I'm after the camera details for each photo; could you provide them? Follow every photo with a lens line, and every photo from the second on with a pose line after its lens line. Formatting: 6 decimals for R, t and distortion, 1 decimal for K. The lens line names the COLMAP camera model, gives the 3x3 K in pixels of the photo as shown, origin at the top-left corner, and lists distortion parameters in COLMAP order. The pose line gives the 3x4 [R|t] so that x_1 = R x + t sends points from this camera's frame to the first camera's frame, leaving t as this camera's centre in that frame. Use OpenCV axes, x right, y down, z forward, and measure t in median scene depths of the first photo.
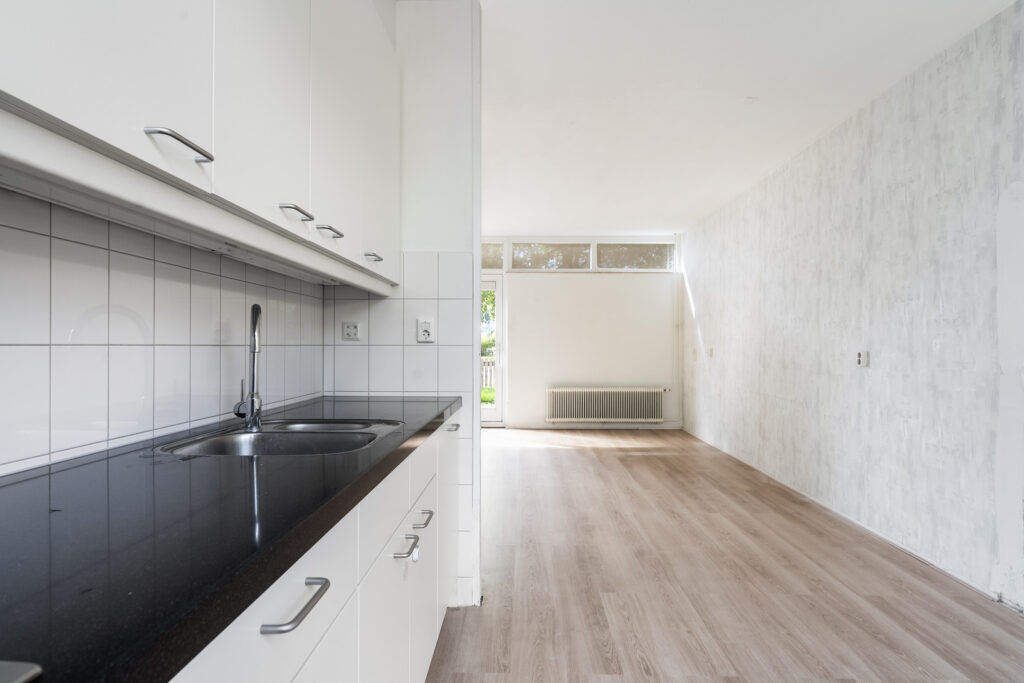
lens RADIAL K [[587.5, 0, 515.1], [0, 587.5, 338.2], [0, 0, 1]] dist [-0.009003, 0.002039]
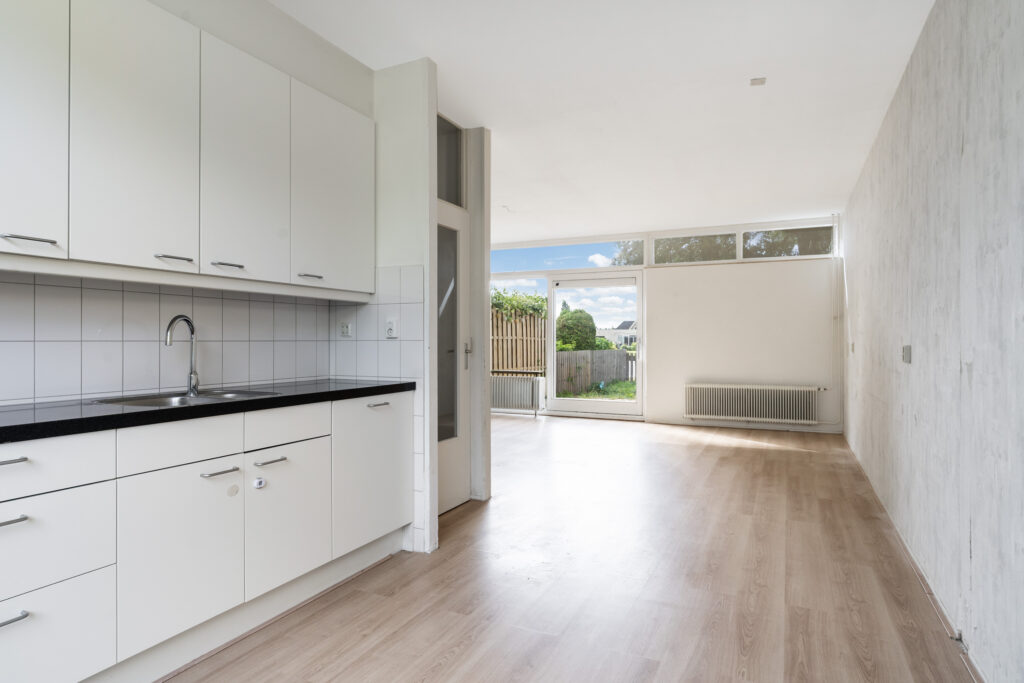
lens RADIAL K [[587.5, 0, 515.1], [0, 587.5, 338.2], [0, 0, 1]] dist [-0.009003, 0.002039]
pose [[0.910806, -0.005040, -0.412805, 0.223304], [0.008347, 0.999946, 0.006208, 0.000492], [0.412751, -0.009100, 0.910798, -0.013329]]
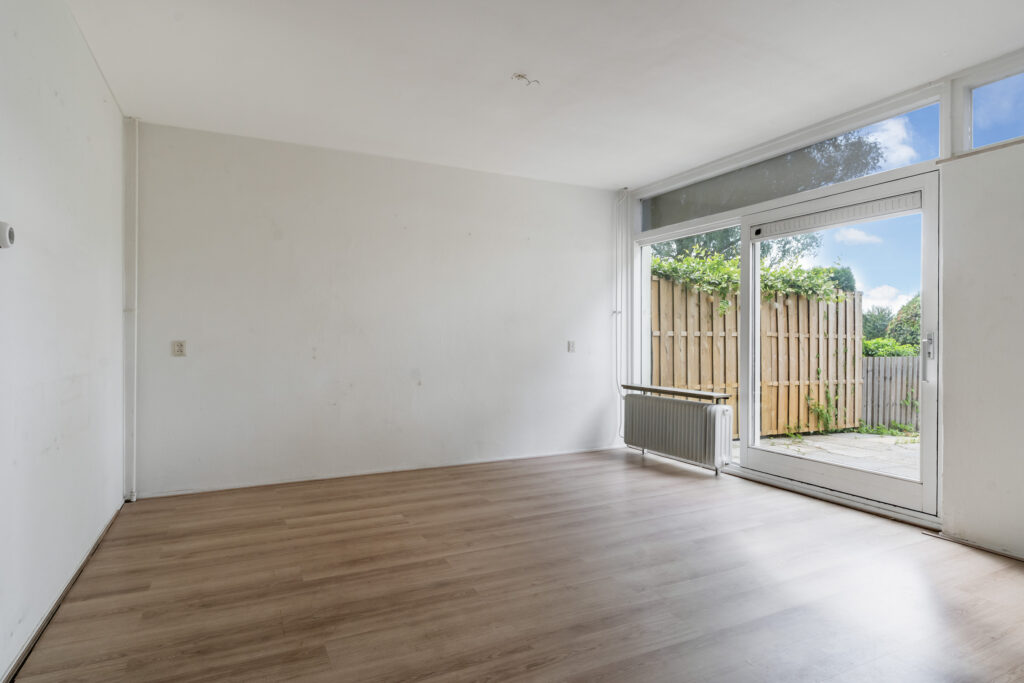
lens RADIAL K [[572.6, 0, 517.3], [0, 572.6, 342.9], [0, 0, 1]] dist [-0.002909, 0.000034]
pose [[0.469850, 0.001804, -0.882744, 0.228839], [0.013606, 0.999864, 0.009286, 0.009390], [0.882641, -0.016374, 0.469762, 0.611127]]
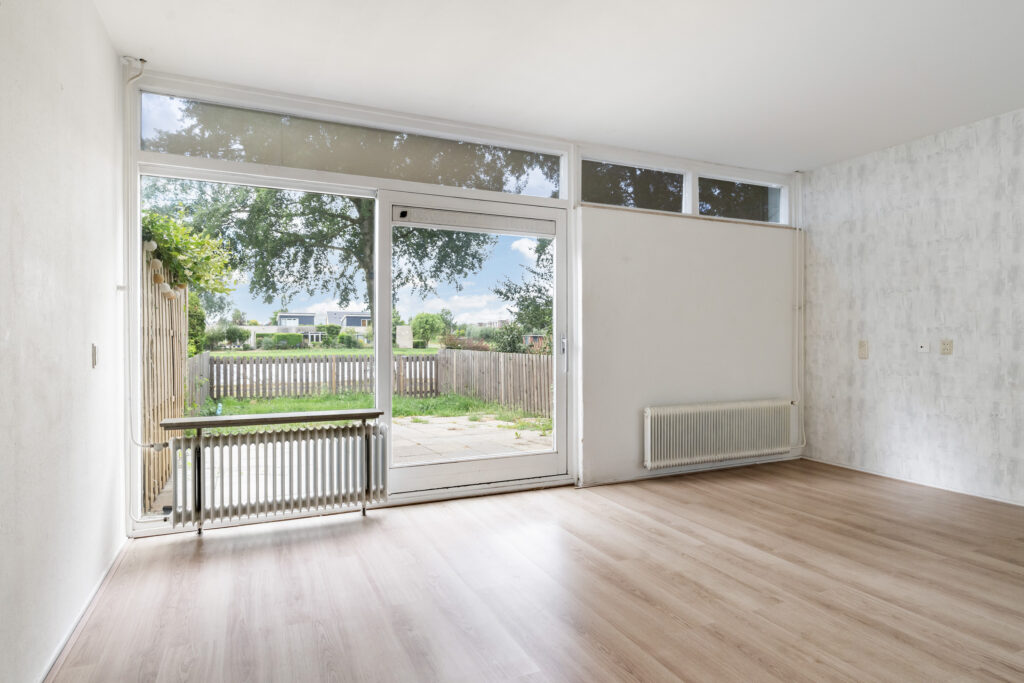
lens RADIAL K [[572.6, 0, 517.3], [0, 572.6, 342.9], [0, 0, 1]] dist [-0.002909, 0.000034]
pose [[0.899243, -0.008519, 0.437367, -0.345896], [-0.001096, 0.999763, 0.021726, 0.006486], [-0.437449, -0.020016, 0.899021, 0.606696]]
